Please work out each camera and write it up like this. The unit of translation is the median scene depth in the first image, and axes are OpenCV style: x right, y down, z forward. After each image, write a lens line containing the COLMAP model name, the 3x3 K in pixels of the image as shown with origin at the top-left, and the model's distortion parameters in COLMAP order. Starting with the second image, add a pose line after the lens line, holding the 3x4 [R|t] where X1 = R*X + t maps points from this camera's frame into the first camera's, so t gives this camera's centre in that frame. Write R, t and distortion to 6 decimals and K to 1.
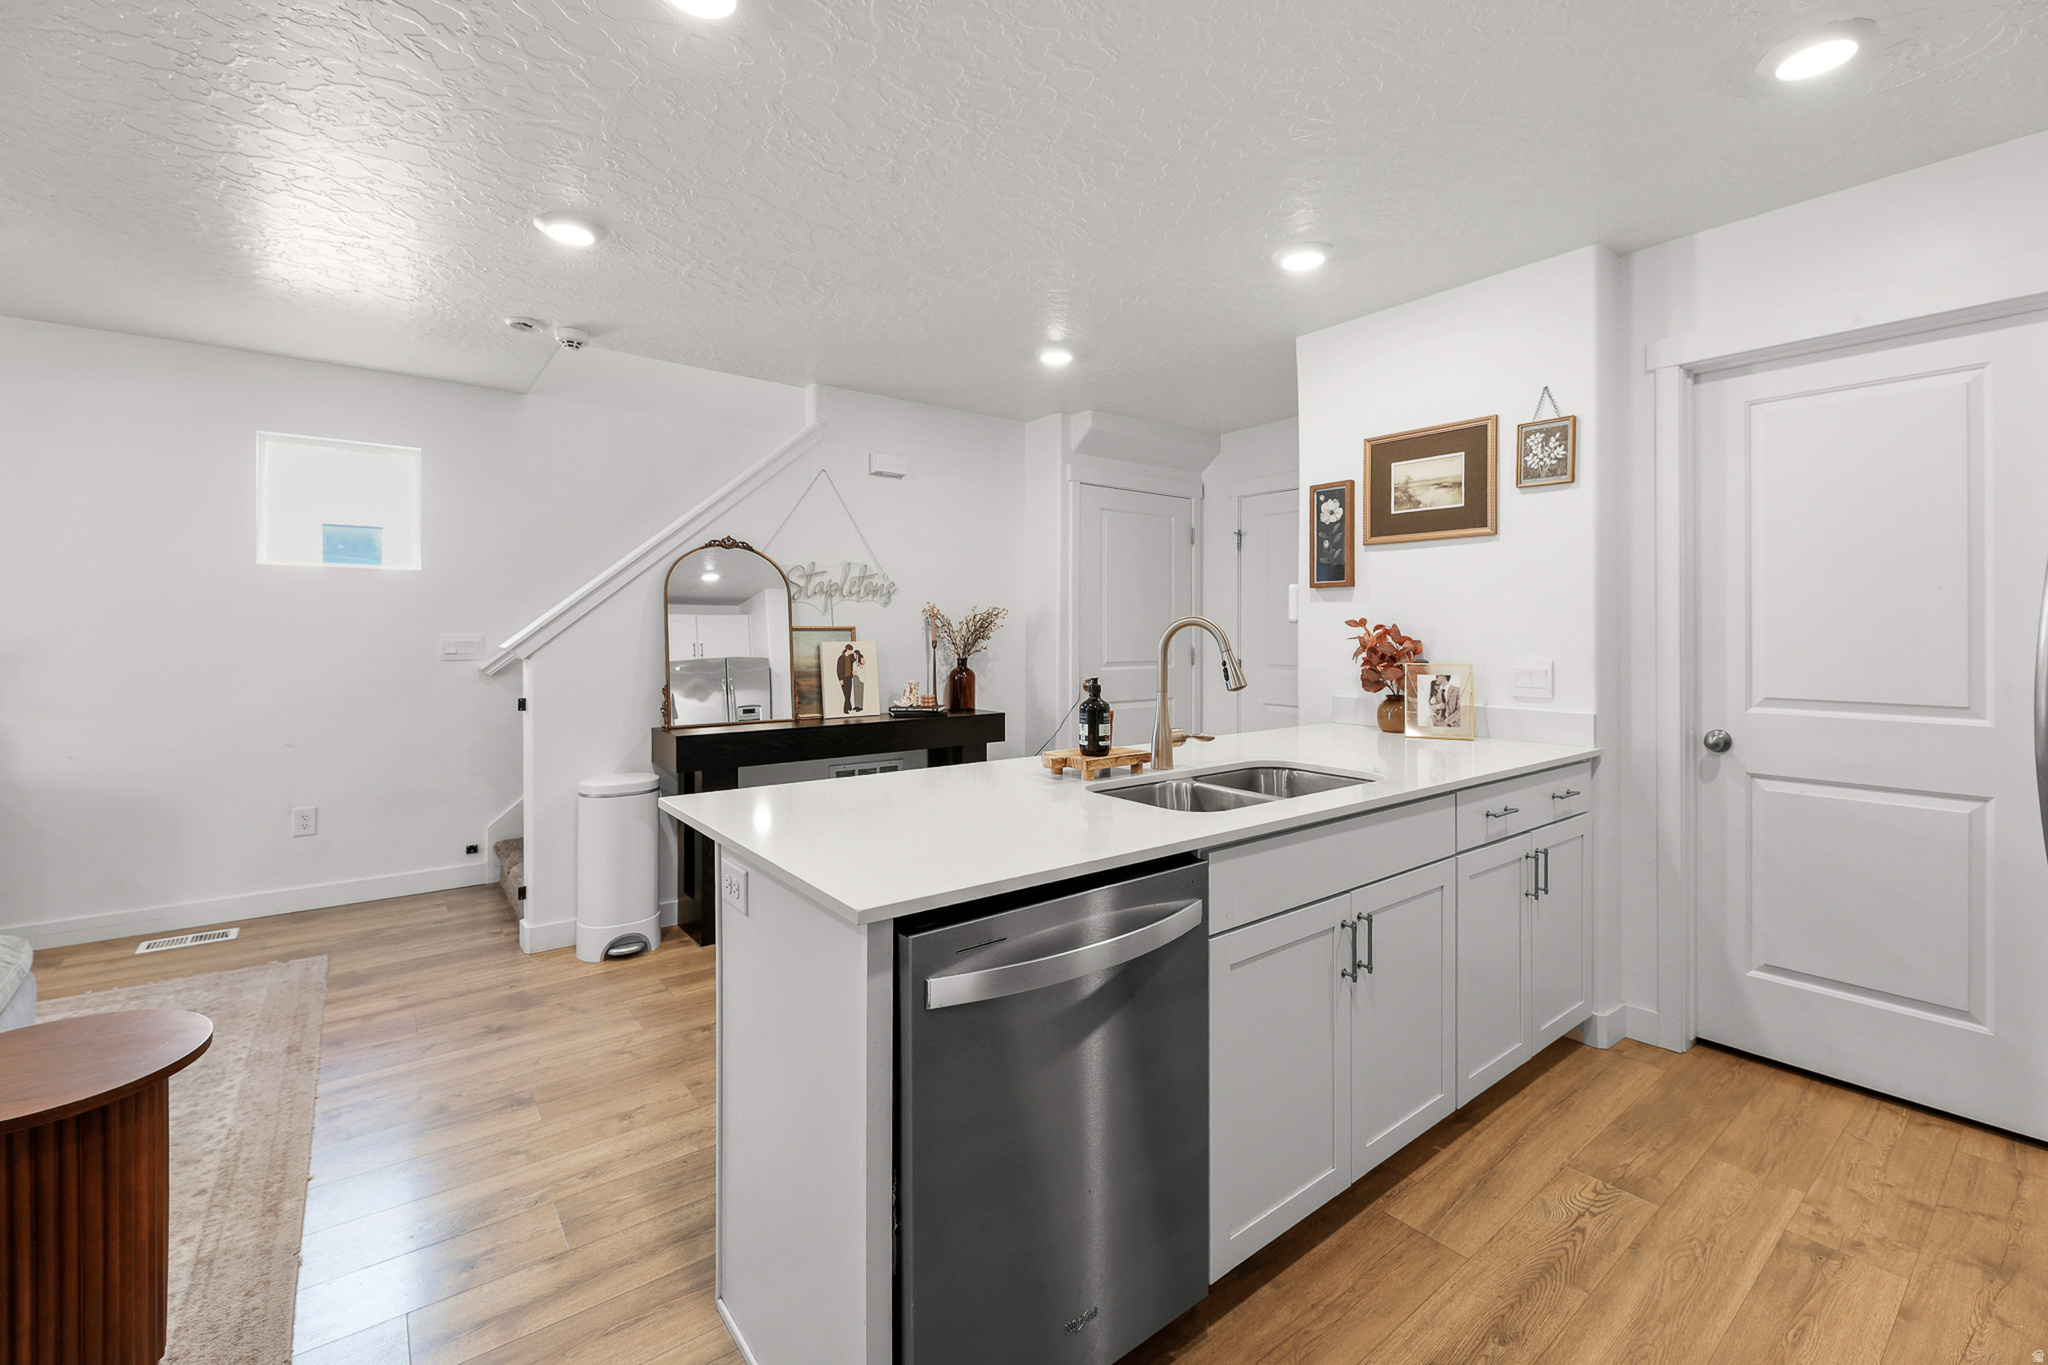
lens RADIAL K [[852.8, 0, 962.1], [0, 852.8, 629.8], [0, 0, 1]] dist [0.002201, -0.000040]
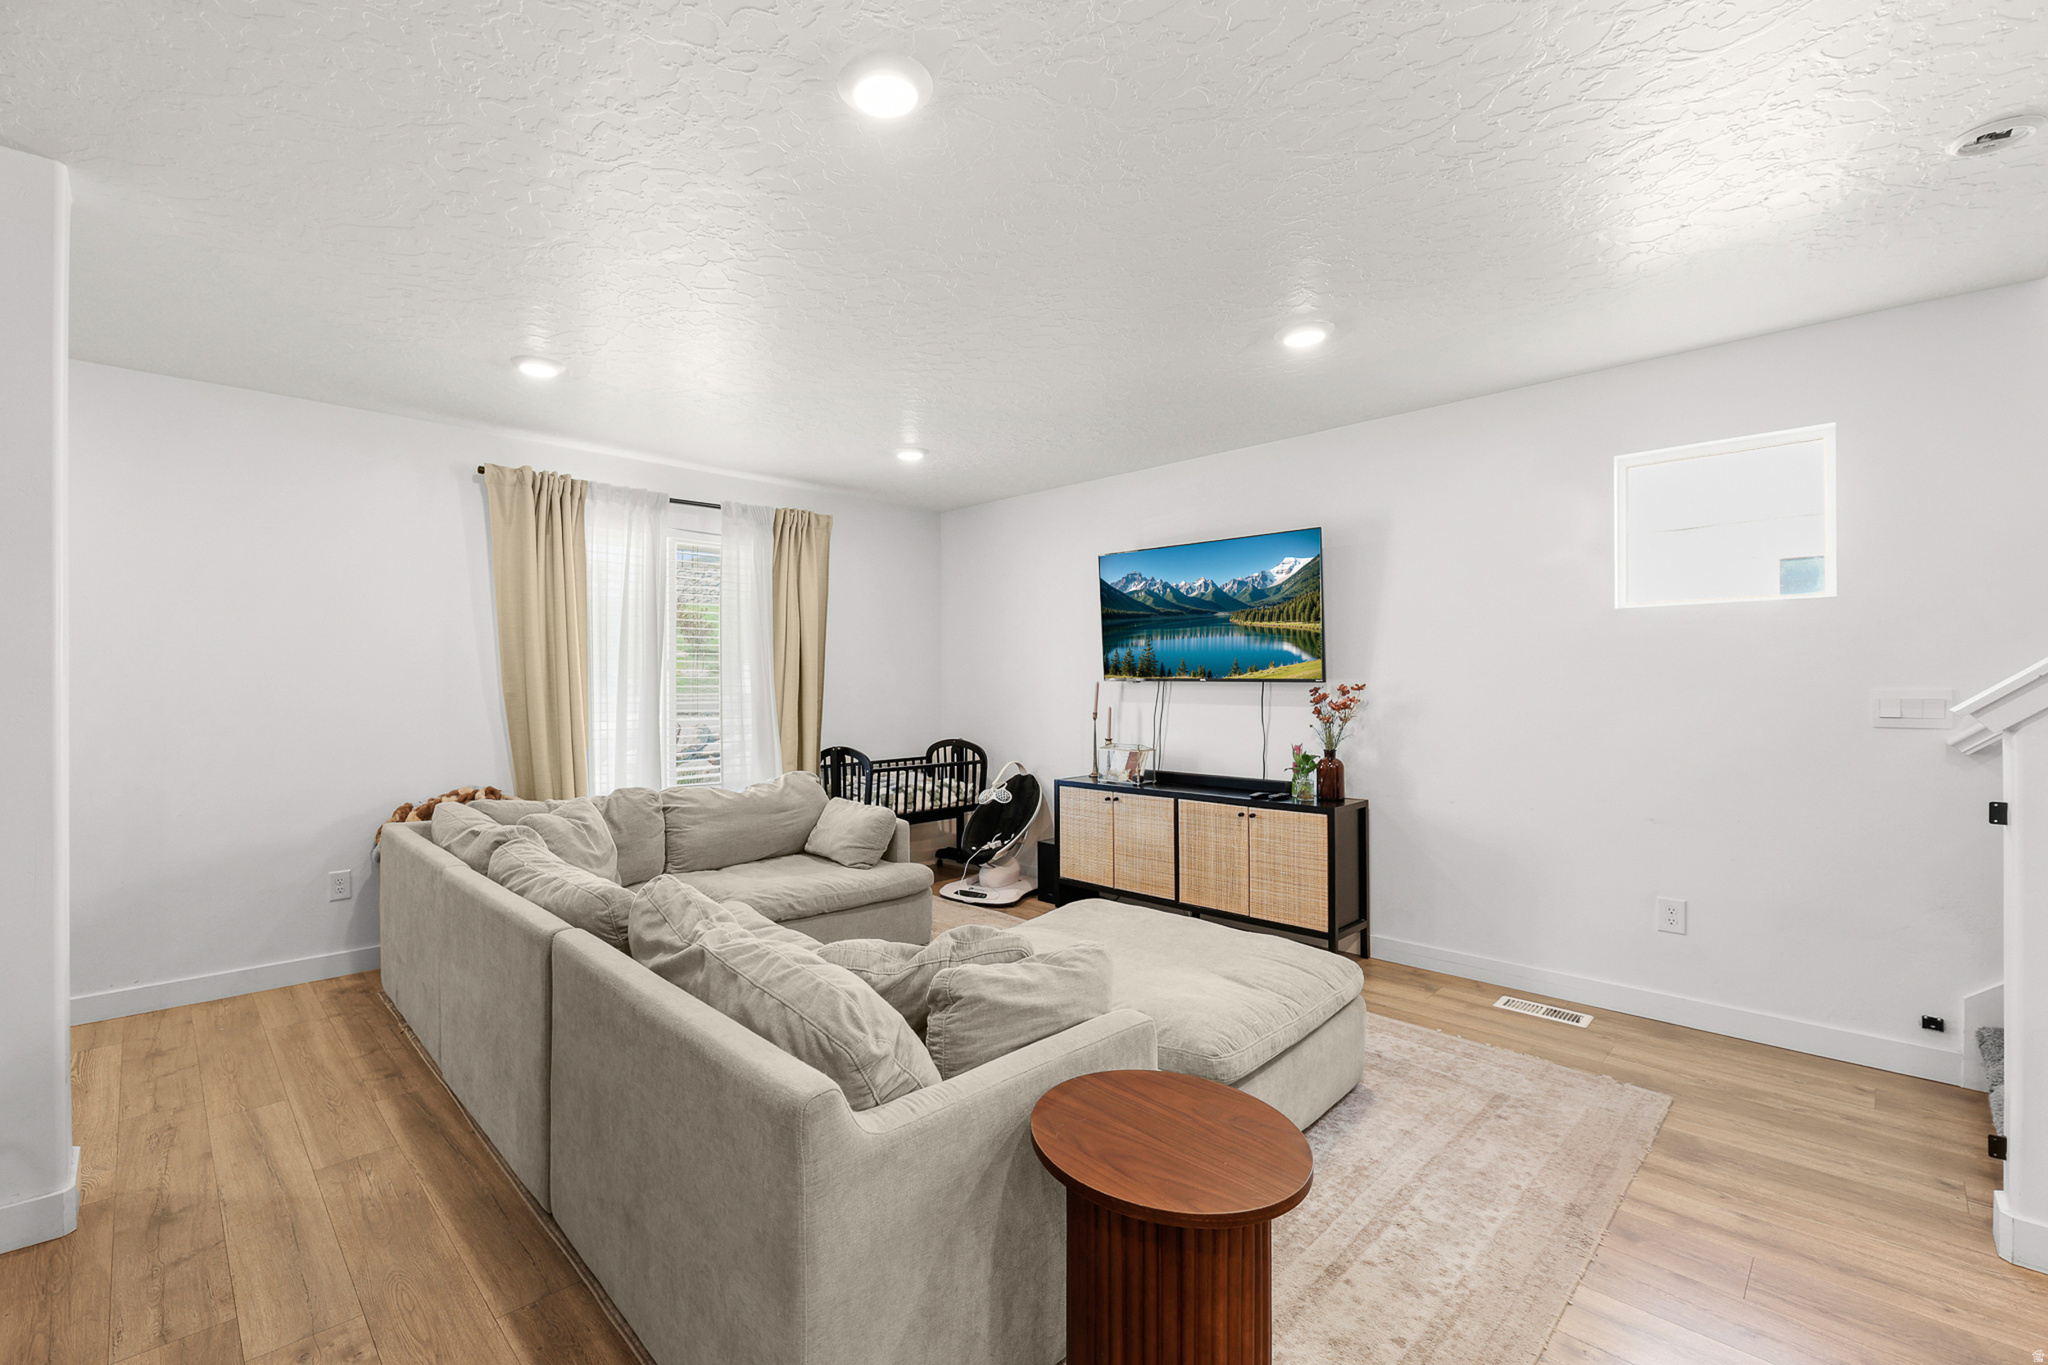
lens RADIAL K [[856.5, 0, 981.9], [0, 856.5, 687.7], [0, 0, 1]] dist [0.002666, -0.004232]
pose [[0.143753, 0.001041, -0.989613, -0.064919], [0.007023, 0.999973, 0.002072, -0.001584], [0.989589, -0.007248, 0.143742, 0.298783]]
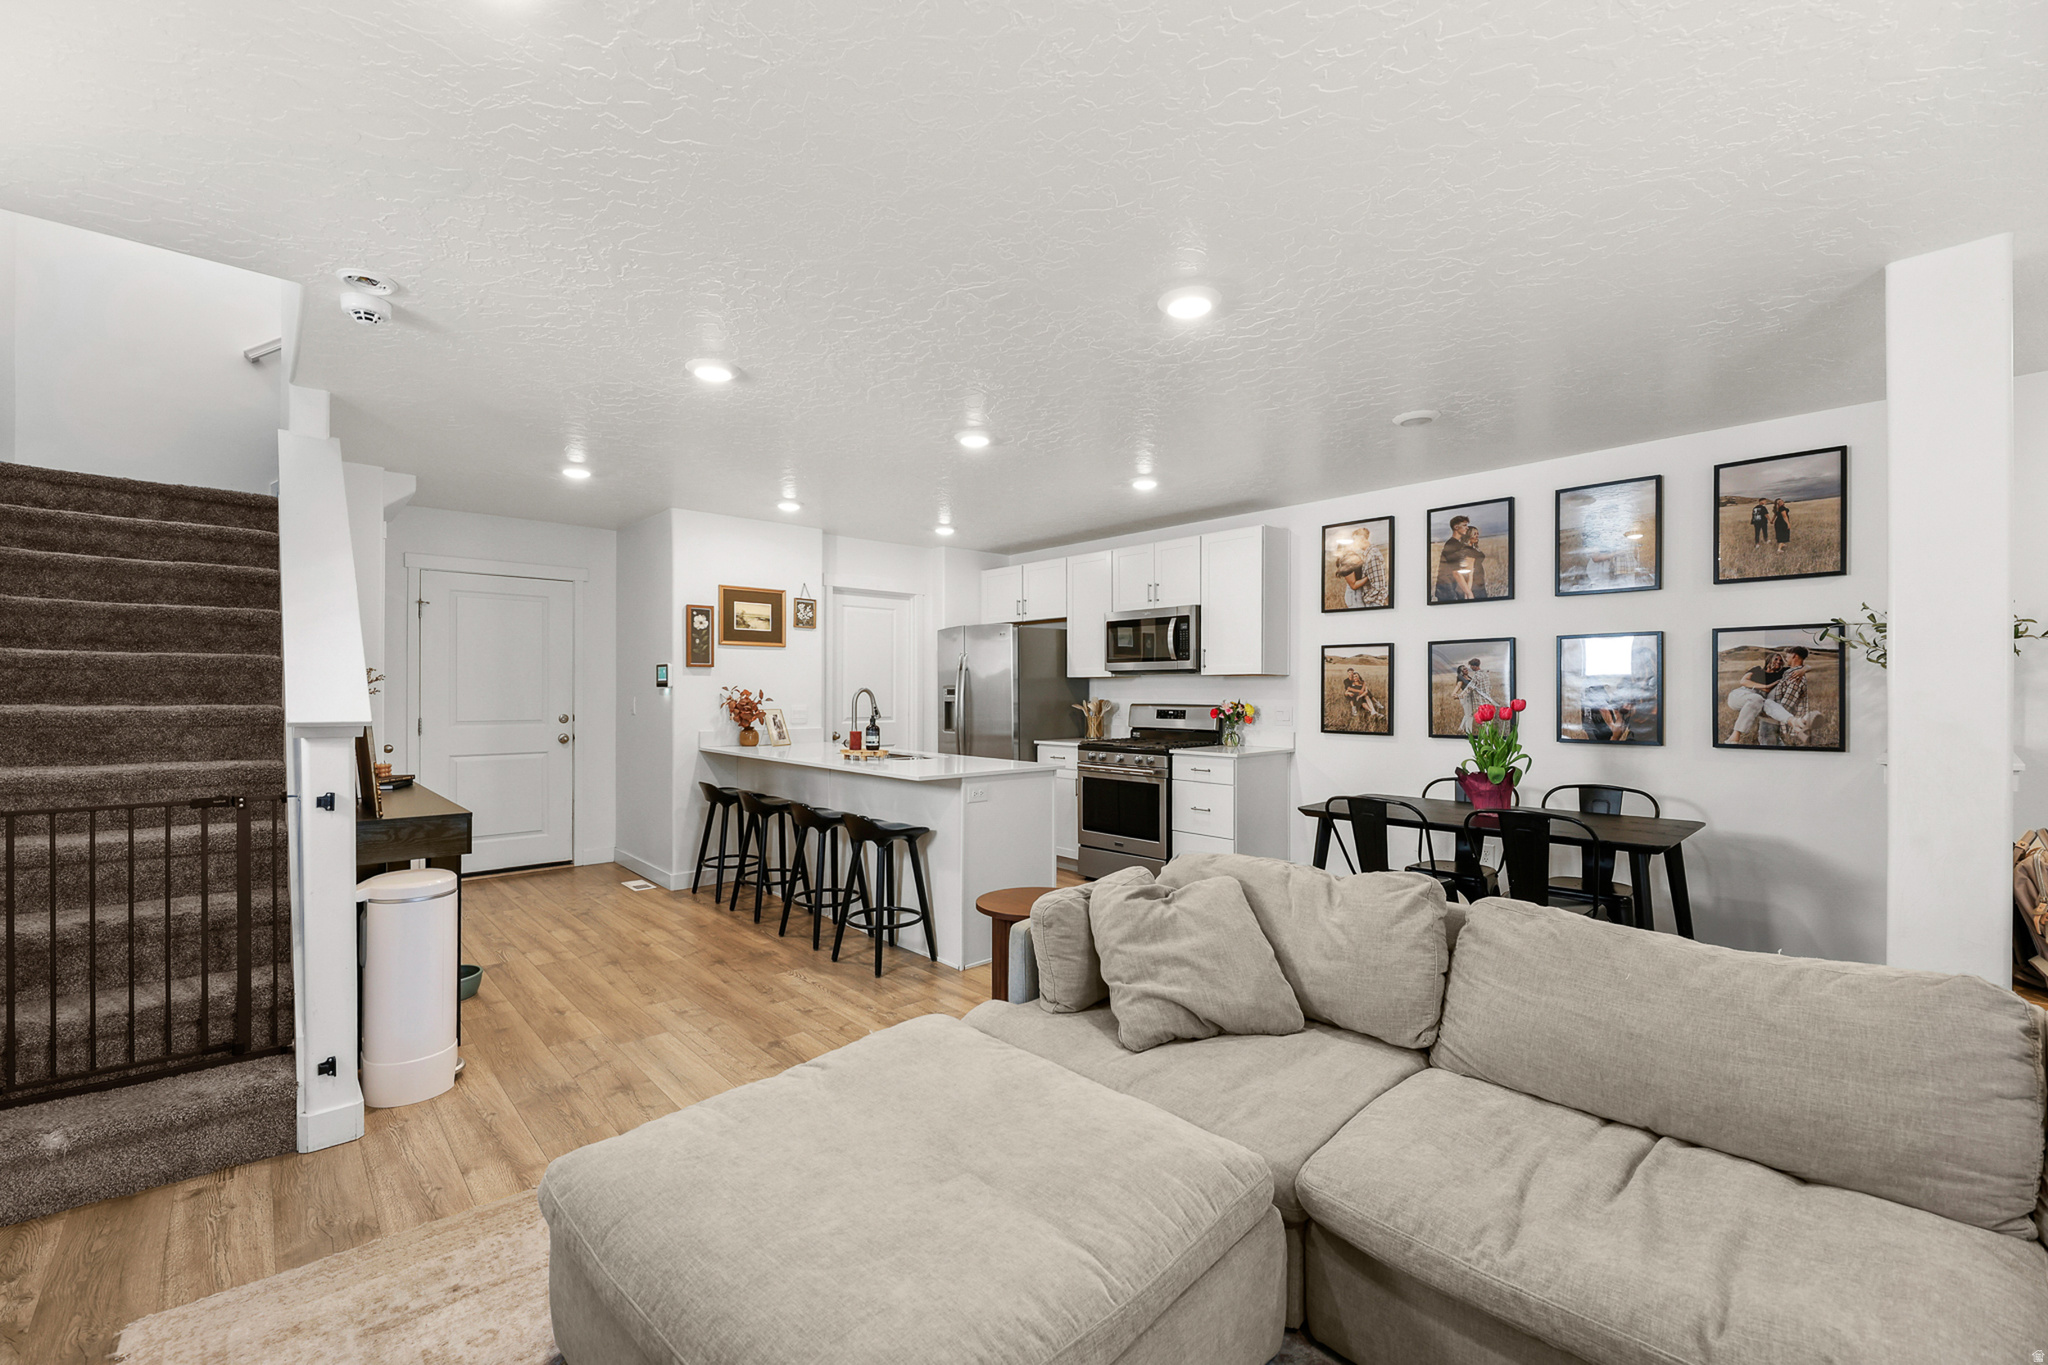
lens RADIAL K [[855.2, 0, 1056.0], [0, 855.2, 688.2], [0, 0, 1]] dist [0.001507, 0.000033]
pose [[-0.122073, -0.001025, 0.992521, -1.531182], [-0.004786, 0.999988, 0.000444, -0.013111], [-0.992510, -0.004695, -0.122076, 0.575963]]
